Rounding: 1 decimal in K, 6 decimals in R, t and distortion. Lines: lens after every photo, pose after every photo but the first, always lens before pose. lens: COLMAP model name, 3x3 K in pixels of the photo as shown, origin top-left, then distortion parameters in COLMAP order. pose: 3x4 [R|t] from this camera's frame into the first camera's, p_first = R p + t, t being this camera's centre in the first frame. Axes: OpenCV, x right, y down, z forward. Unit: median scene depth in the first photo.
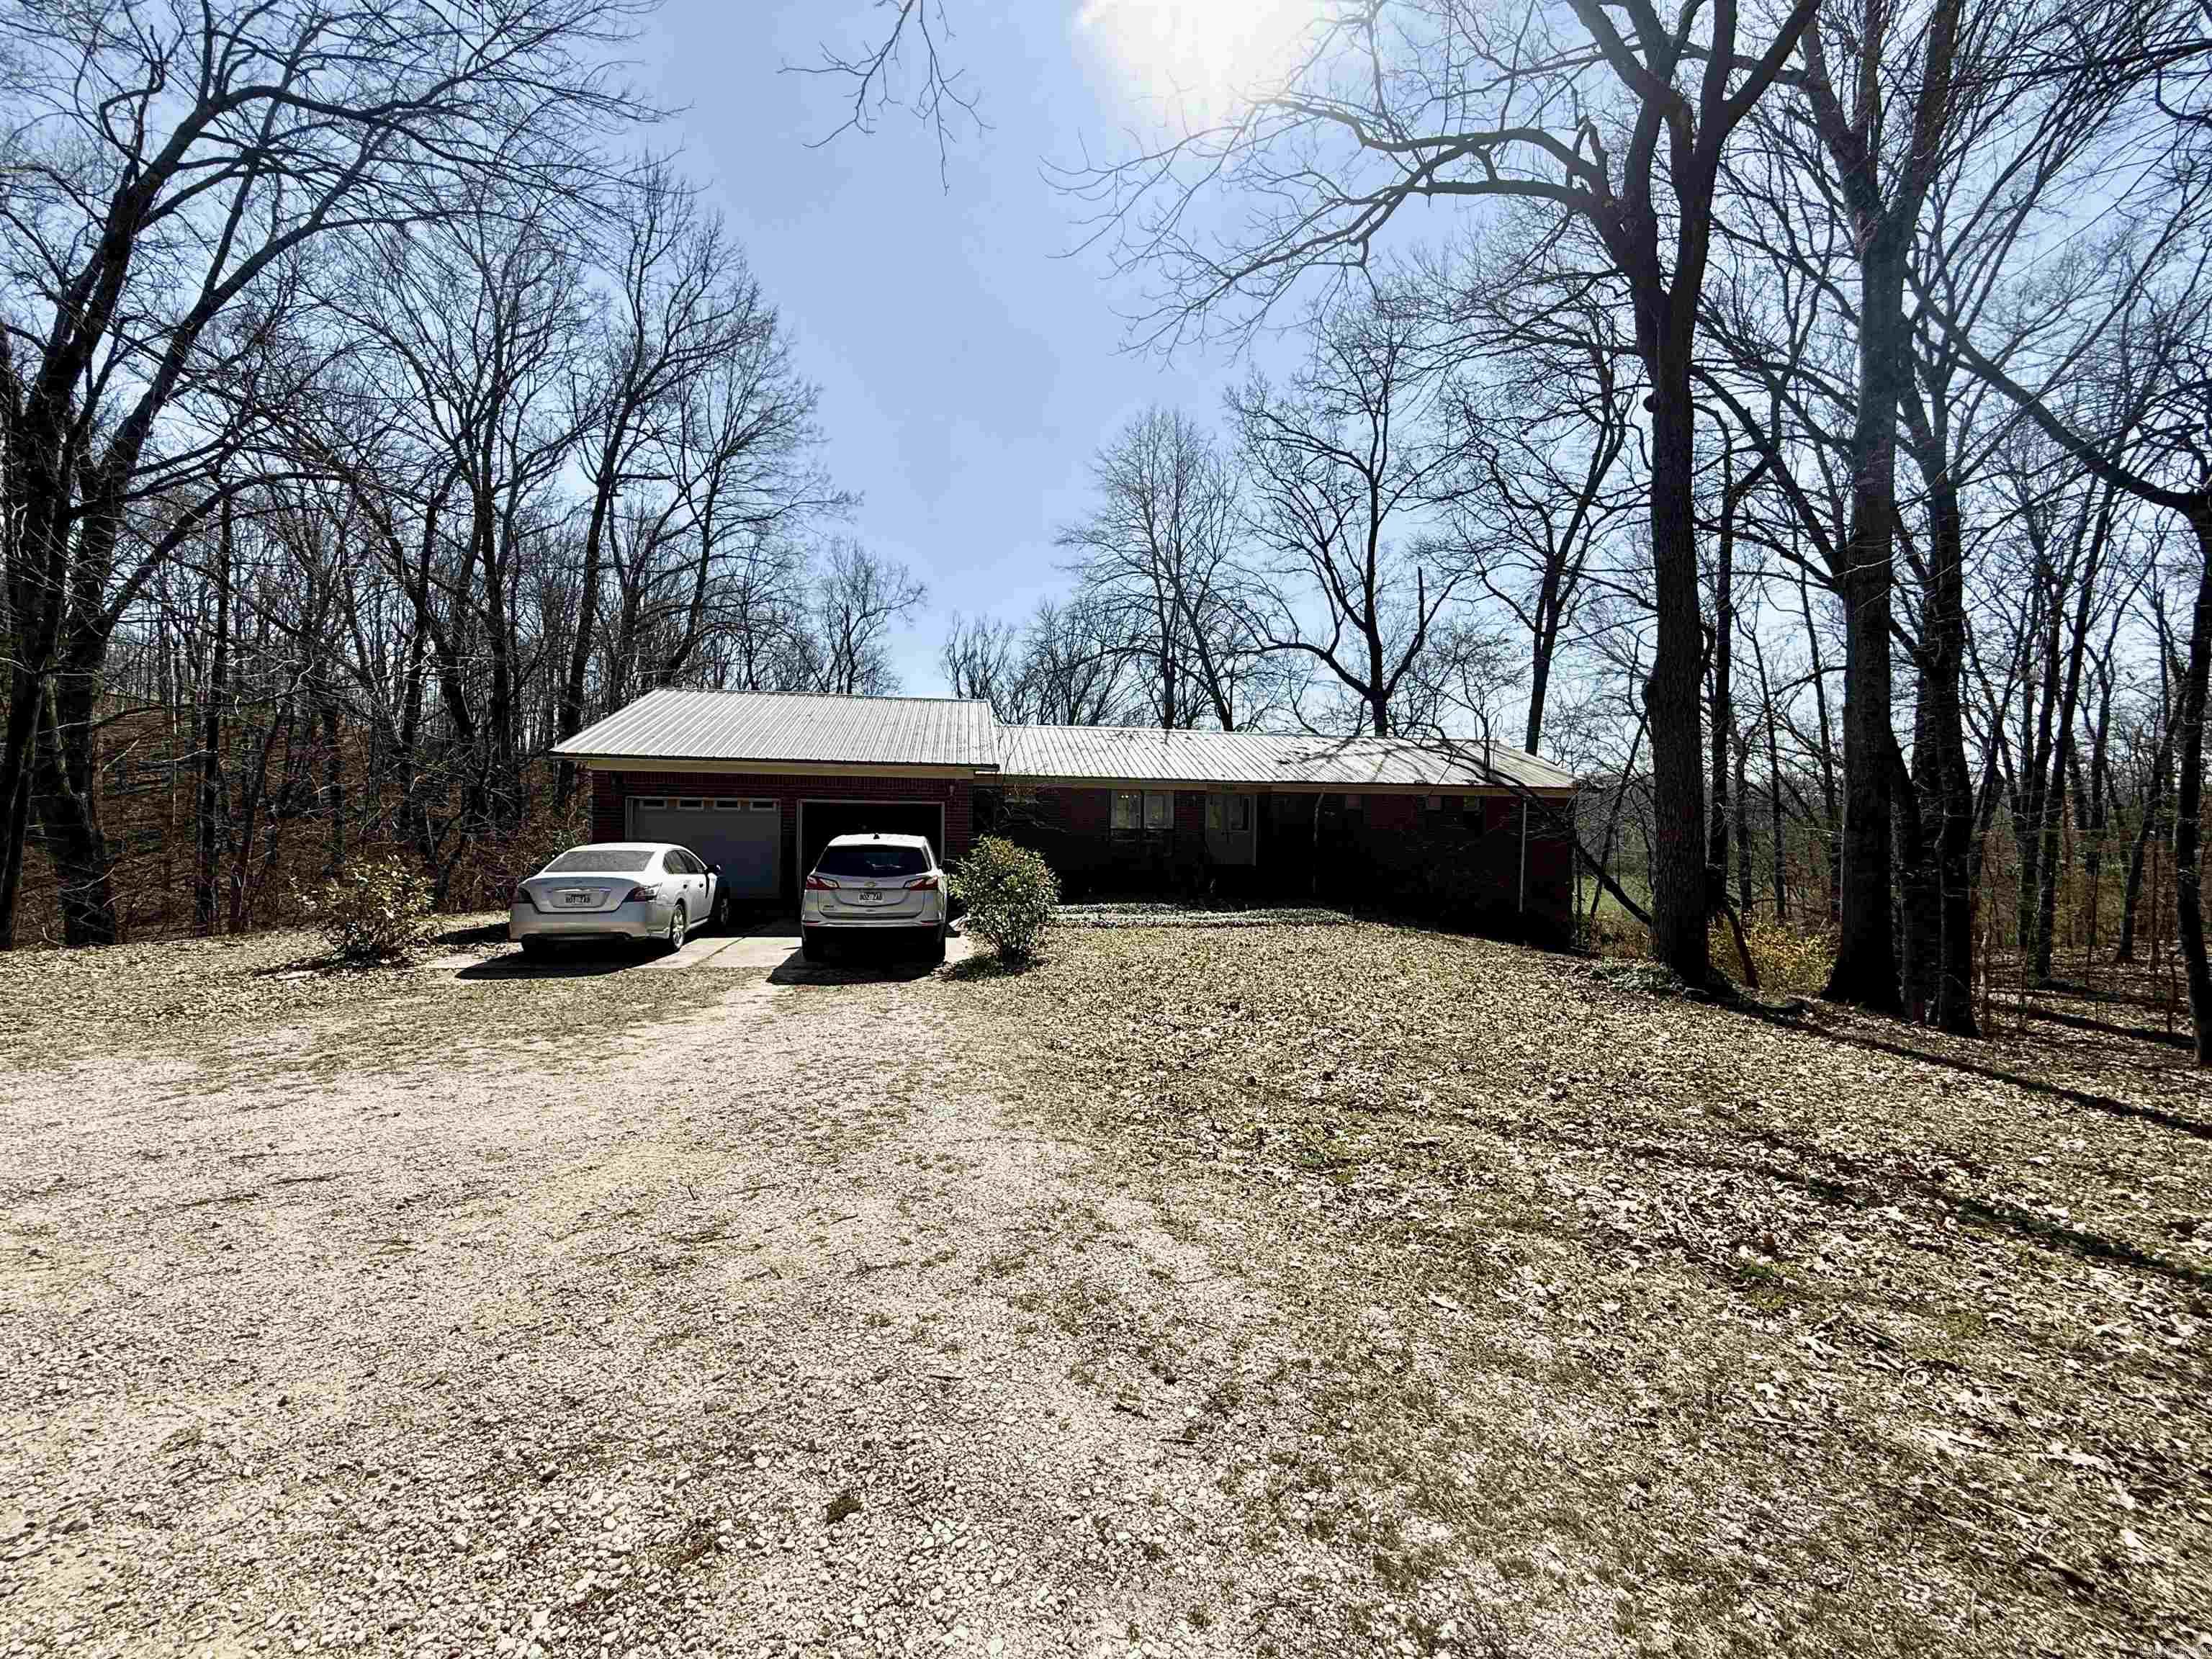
lens RADIAL K [[881.7, 0, 1111.3], [0, 881.7, 830.7], [0, 0, 1]] dist [-0.001183, 0.000185]
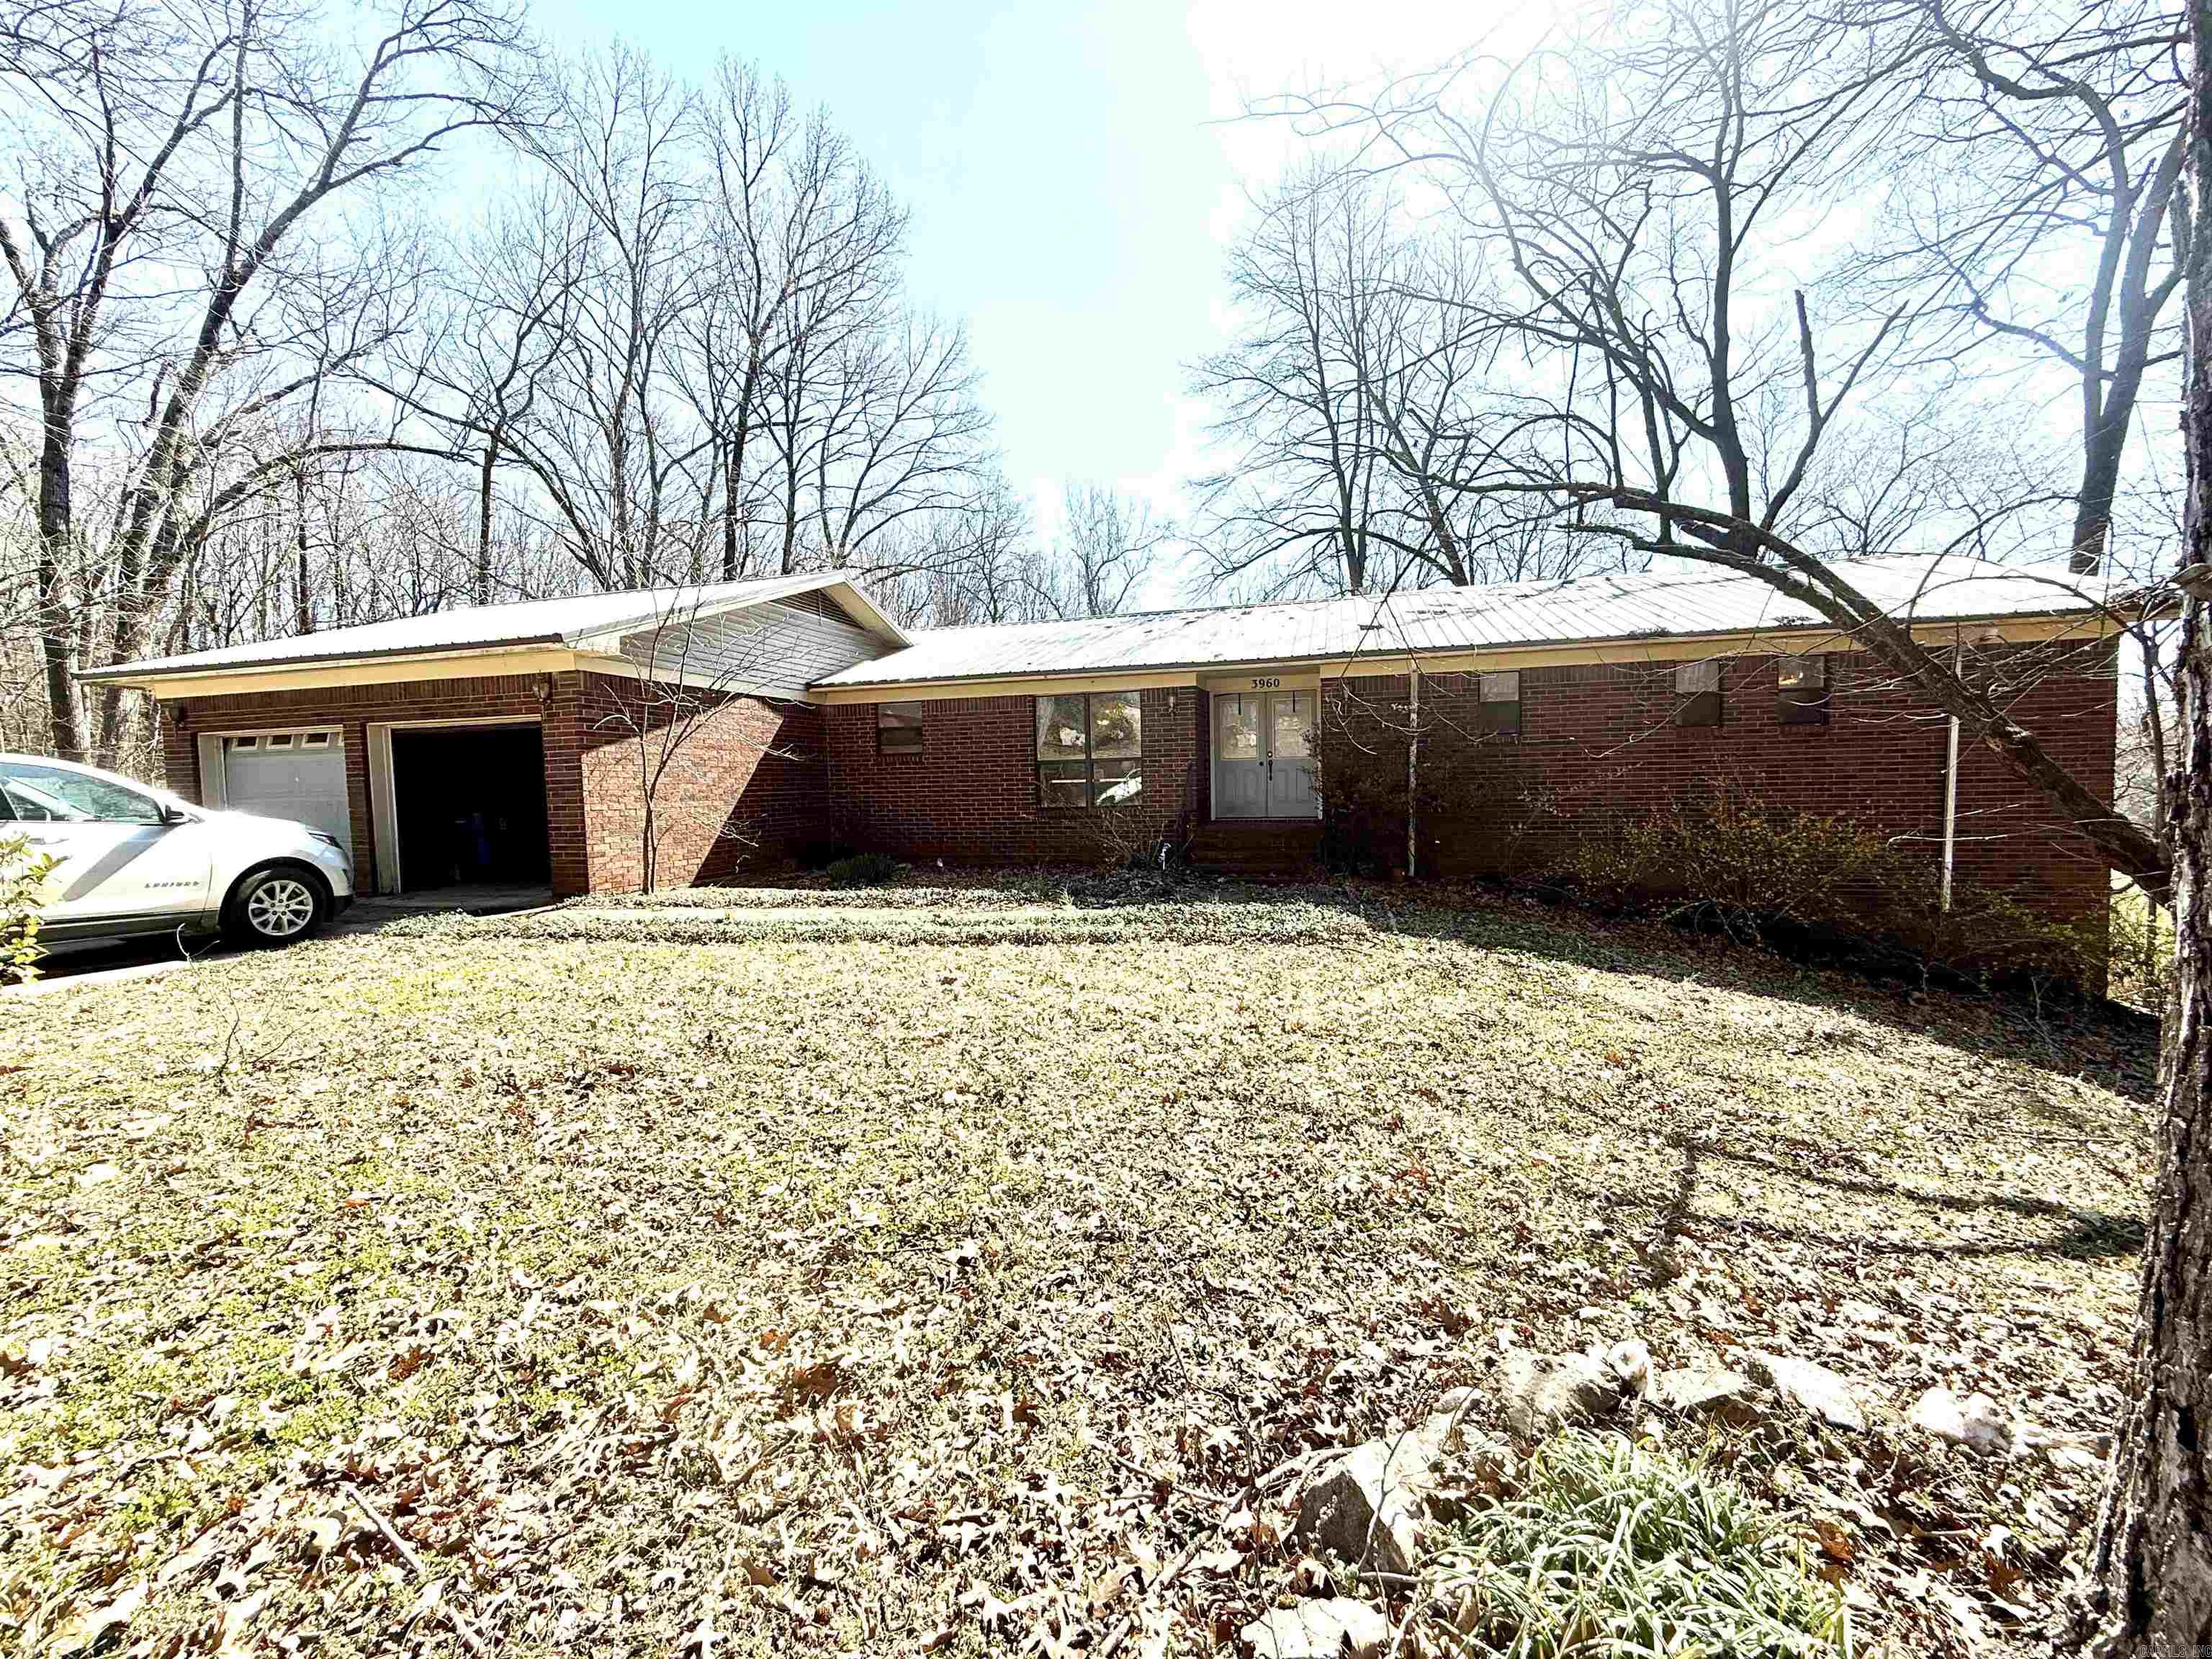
lens RADIAL K [[881.7, 0, 1104.3], [0, 881.7, 830.2], [0, 0, 1]] dist [-0.001183, 0.000185]
pose [[0.904944, -0.015318, -0.425256, 0.161520], [0.029518, 0.999204, 0.026823, 0.016244], [0.424507, -0.036826, 0.904676, 0.255290]]
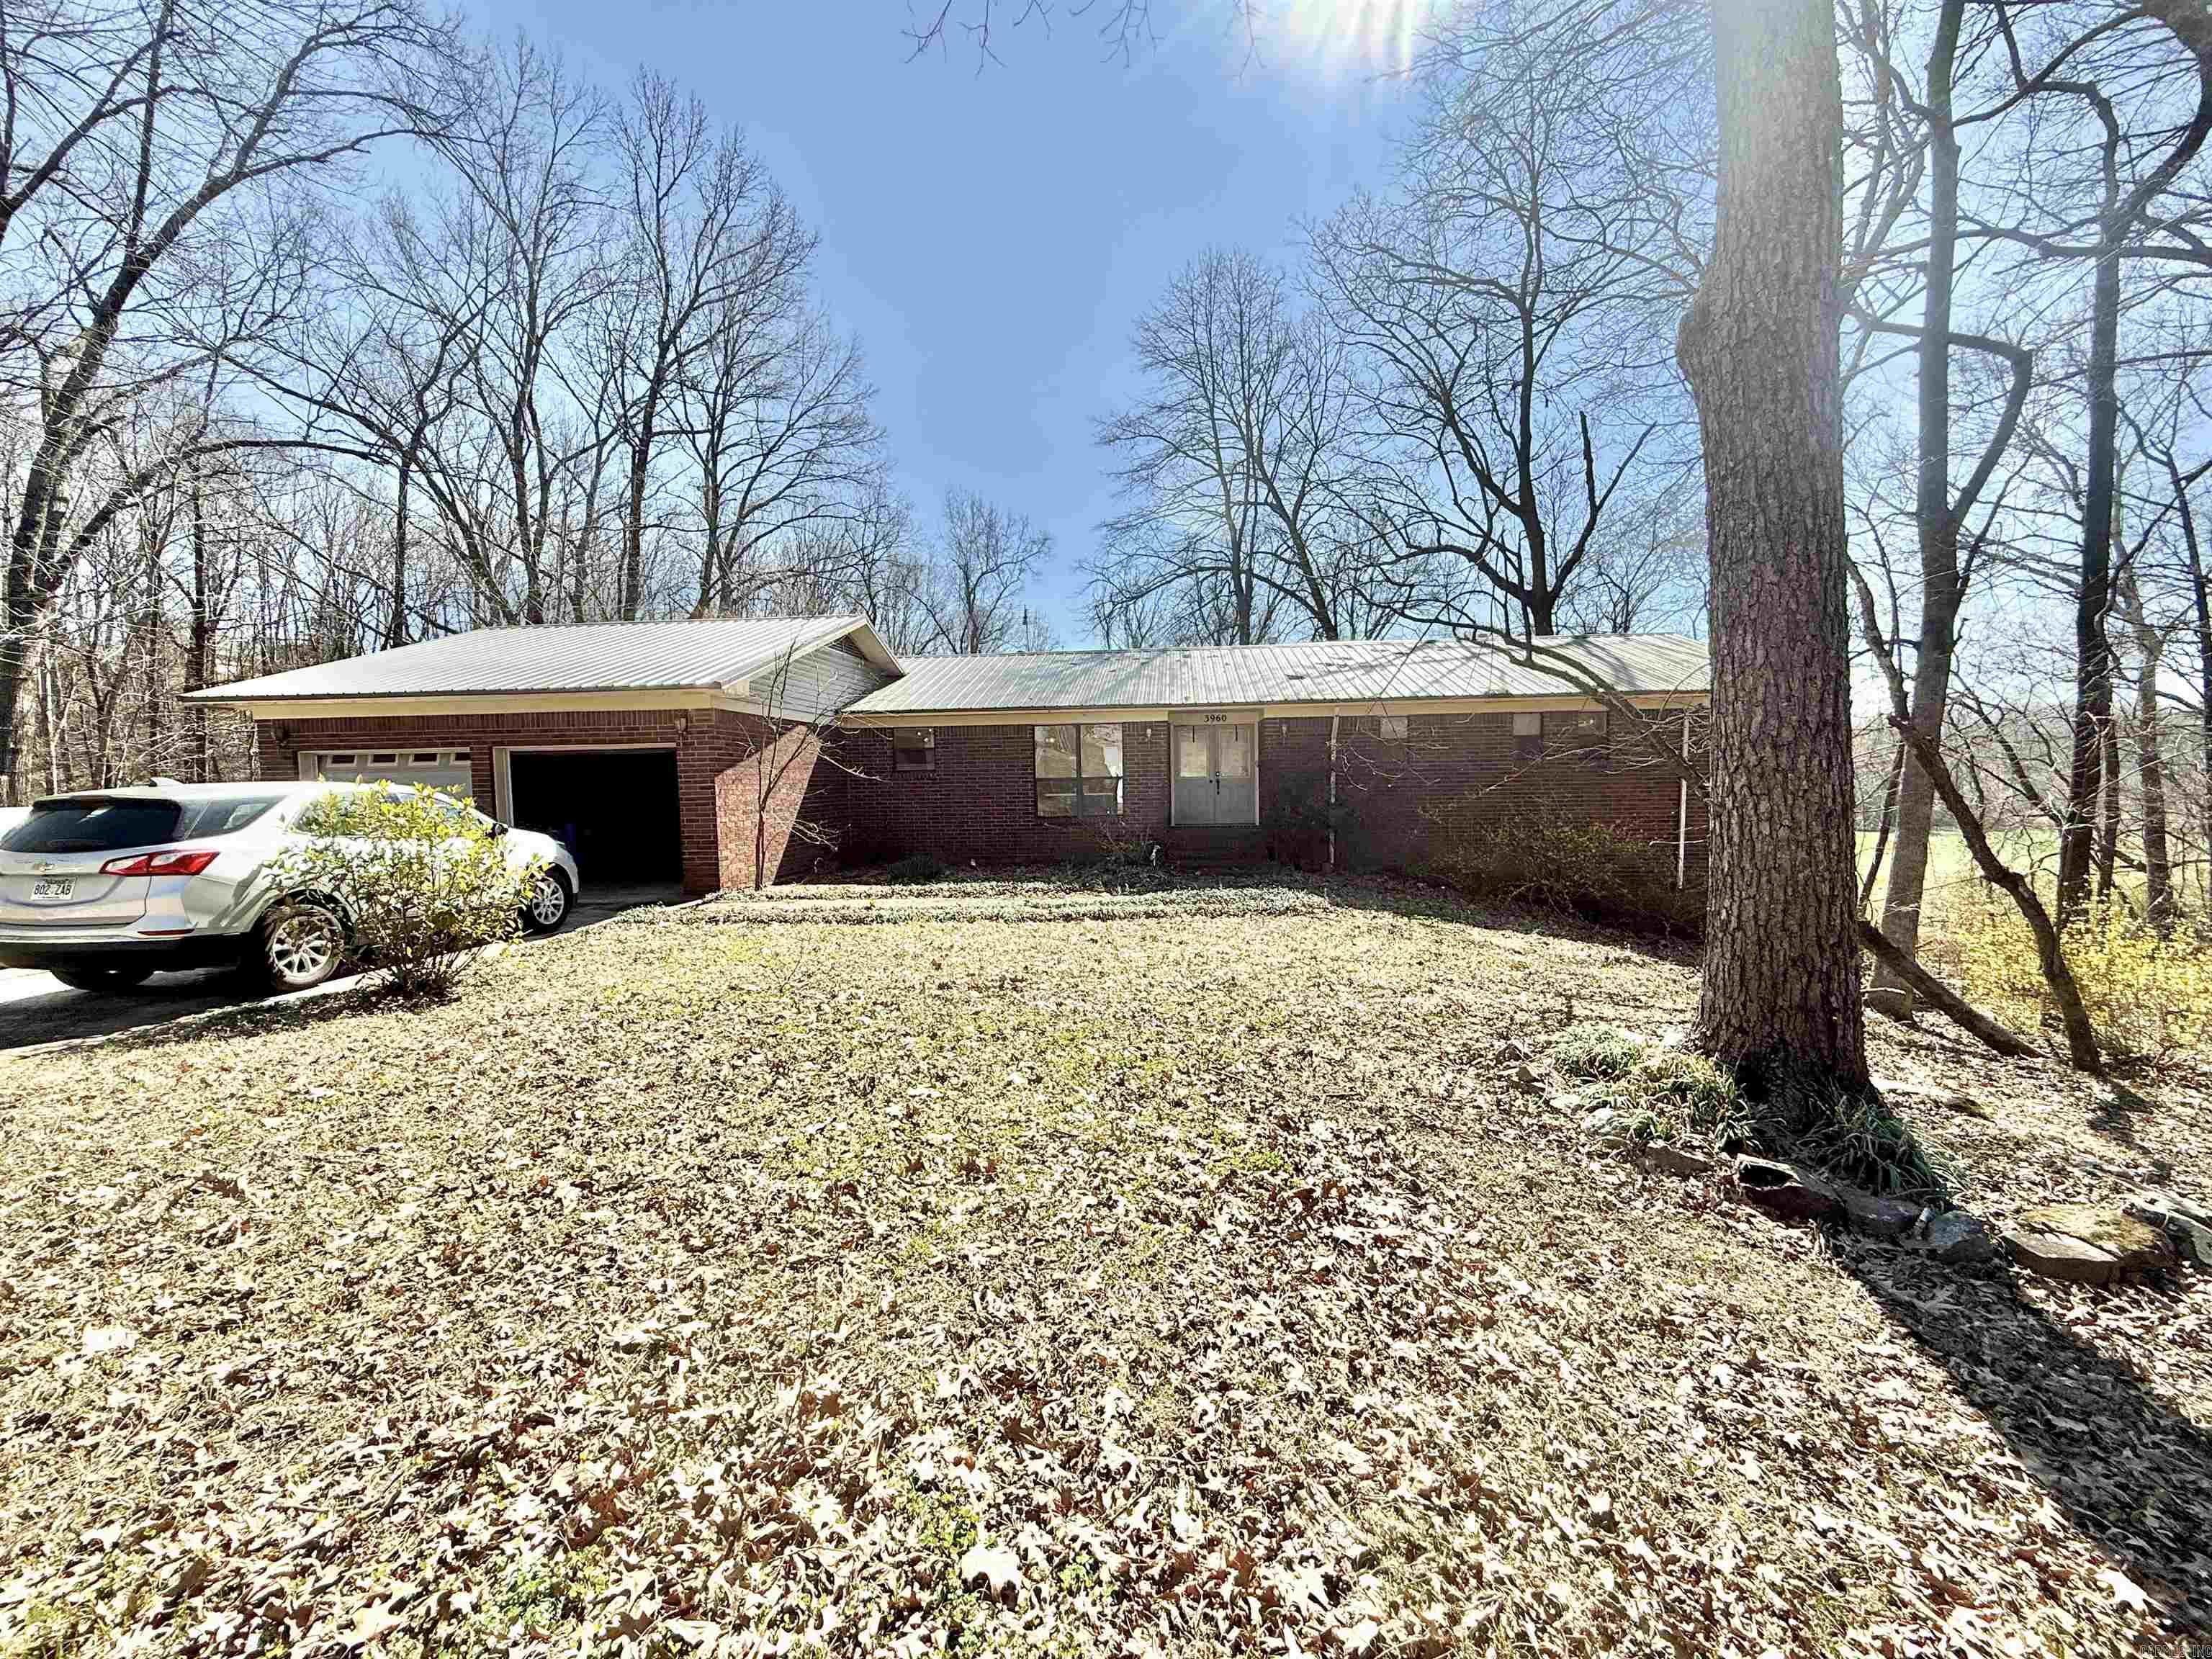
lens RADIAL K [[881.7, 0, 1104.5], [0, 881.7, 833.5], [0, 0, 1]] dist [-0.001183, 0.000185]
pose [[0.966587, -0.017842, -0.255717, 0.131680], [0.028164, 0.998927, 0.036759, 0.009648], [0.254786, -0.042733, 0.966053, 0.161379]]
